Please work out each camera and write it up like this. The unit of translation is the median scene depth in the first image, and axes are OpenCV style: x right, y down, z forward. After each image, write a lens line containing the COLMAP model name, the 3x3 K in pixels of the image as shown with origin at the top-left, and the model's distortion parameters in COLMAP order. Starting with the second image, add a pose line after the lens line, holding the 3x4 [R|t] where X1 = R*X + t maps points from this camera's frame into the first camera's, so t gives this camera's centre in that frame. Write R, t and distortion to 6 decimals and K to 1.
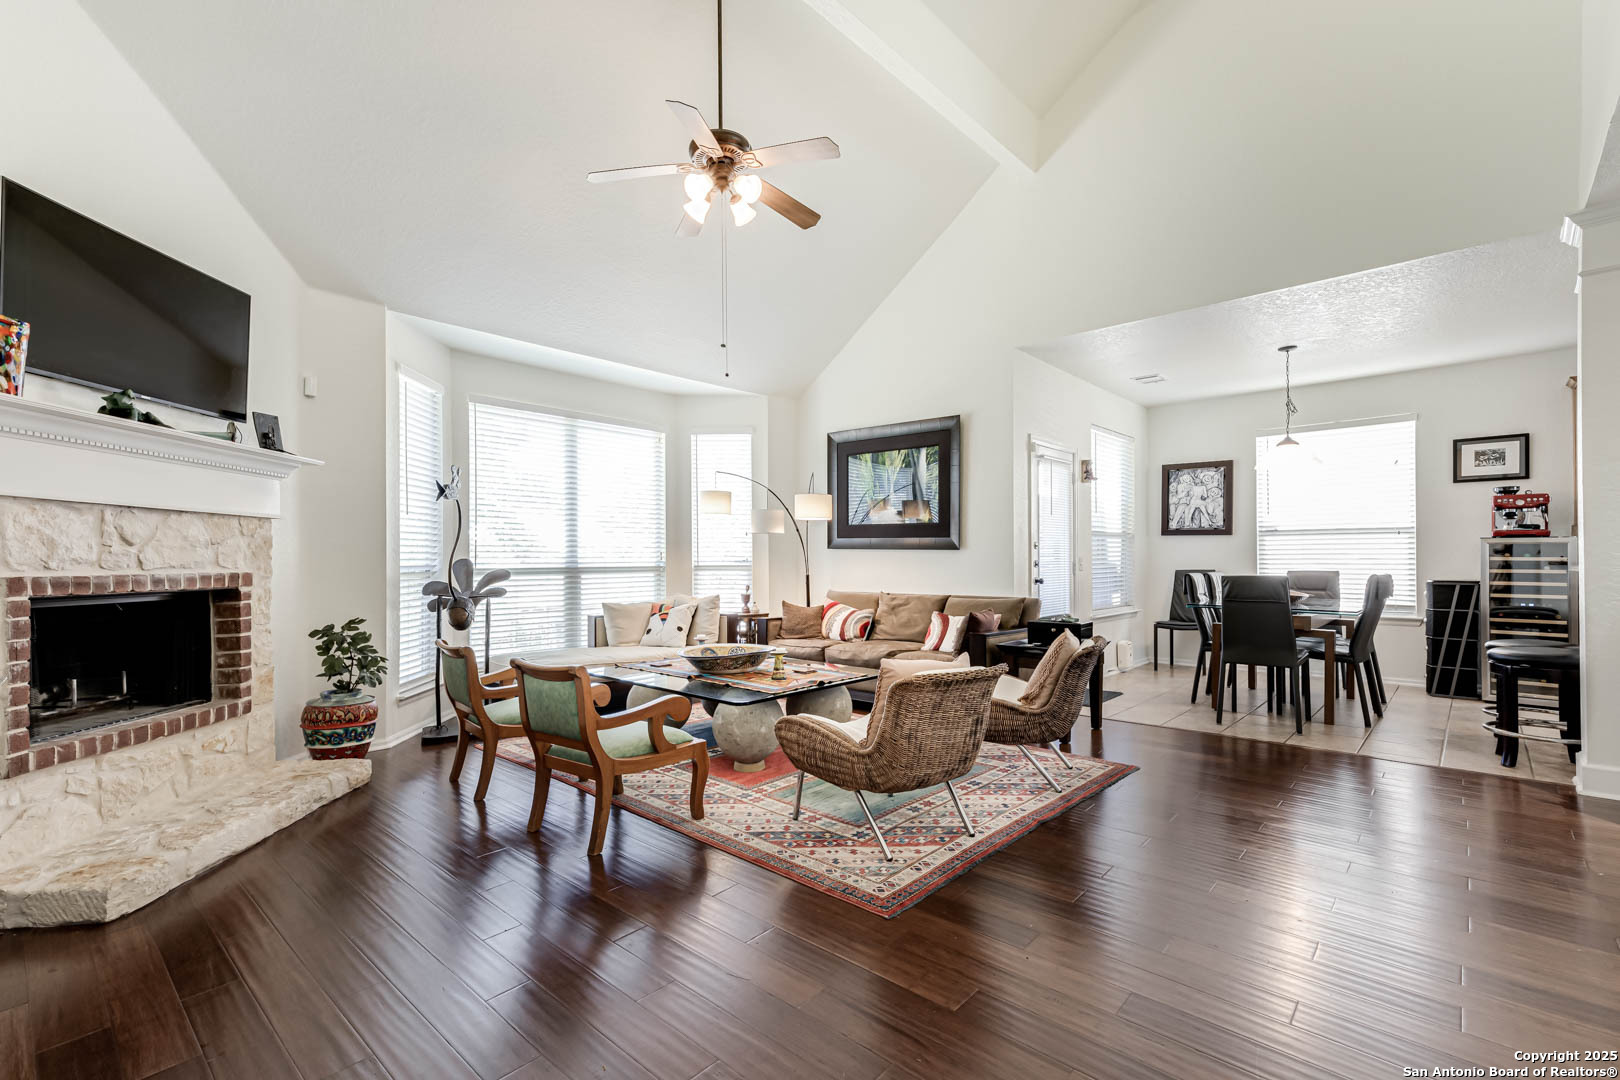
lens RADIAL K [[726.9, 0, 811.9], [0, 726.9, 553.2], [0, 0, 1]] dist [0.022453, 0.000048]
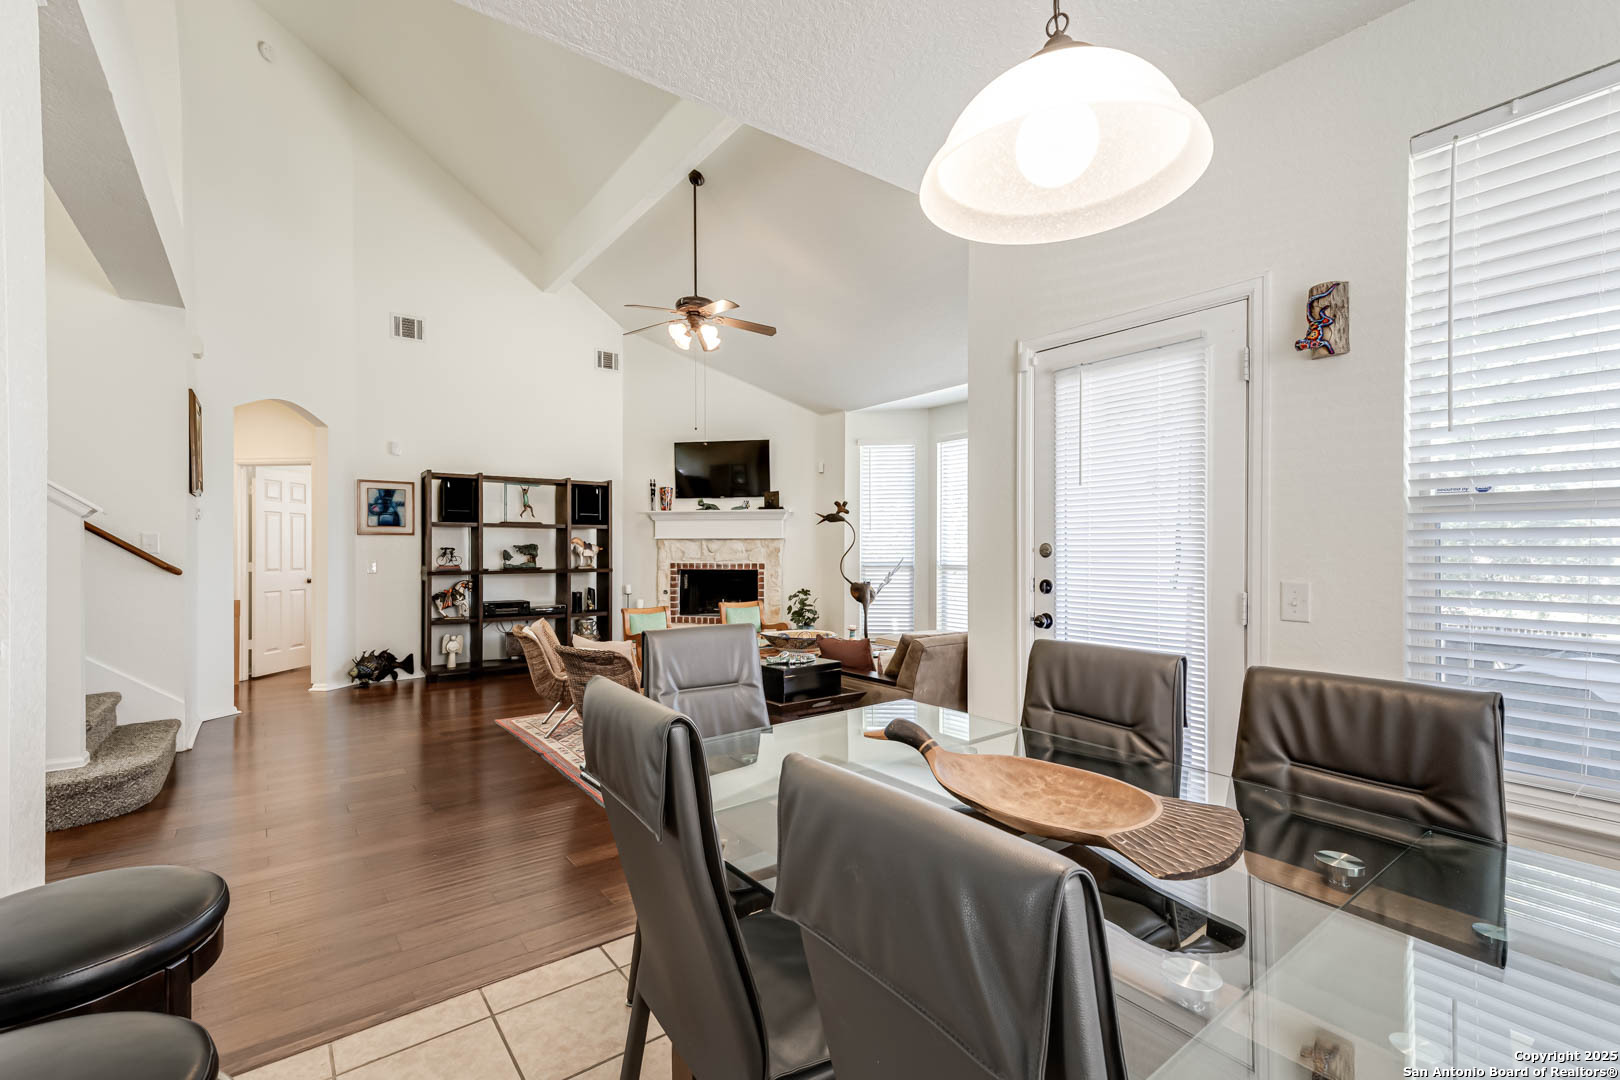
lens RADIAL K [[724.7, 0, 806.0], [0, 724.7, 545.2], [0, 0, 1]] dist [0.030955, 0.000385]
pose [[-0.197358, 0.001267, -0.980331, 0.865883], [0.011148, 0.999937, -0.000952, -0.016222], [0.980268, -0.011117, -0.197360, 0.969003]]
